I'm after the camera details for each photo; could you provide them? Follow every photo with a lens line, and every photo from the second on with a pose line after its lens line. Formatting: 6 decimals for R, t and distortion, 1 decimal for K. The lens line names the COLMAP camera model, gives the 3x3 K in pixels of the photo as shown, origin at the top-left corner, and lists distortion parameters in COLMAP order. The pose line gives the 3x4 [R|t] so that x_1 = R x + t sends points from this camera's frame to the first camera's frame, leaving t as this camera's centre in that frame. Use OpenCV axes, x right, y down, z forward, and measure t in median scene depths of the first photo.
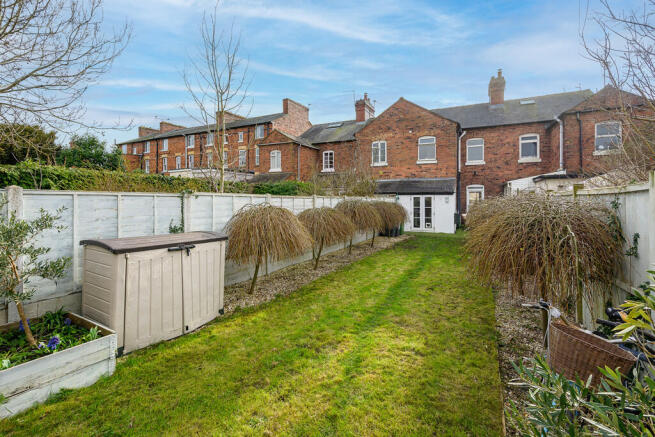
lens RADIAL K [[312.0, 0, 327.5], [0, 312.0, 218.5], [0, 0, 1]] dist [0.000497, -0.000103]
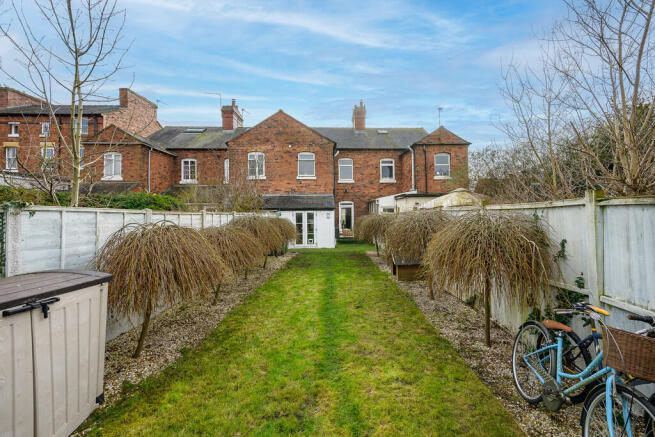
lens RADIAL K [[312.2, 0, 327.5], [0, 312.2, 218.5], [0, 0, 1]] dist [-0.000160, 0.000088]
pose [[0.857175, -0.013725, 0.514842, -0.144818], [0.040985, 0.998292, -0.041625, -0.006968], [-0.513391, 0.056781, 0.856274, 0.121199]]
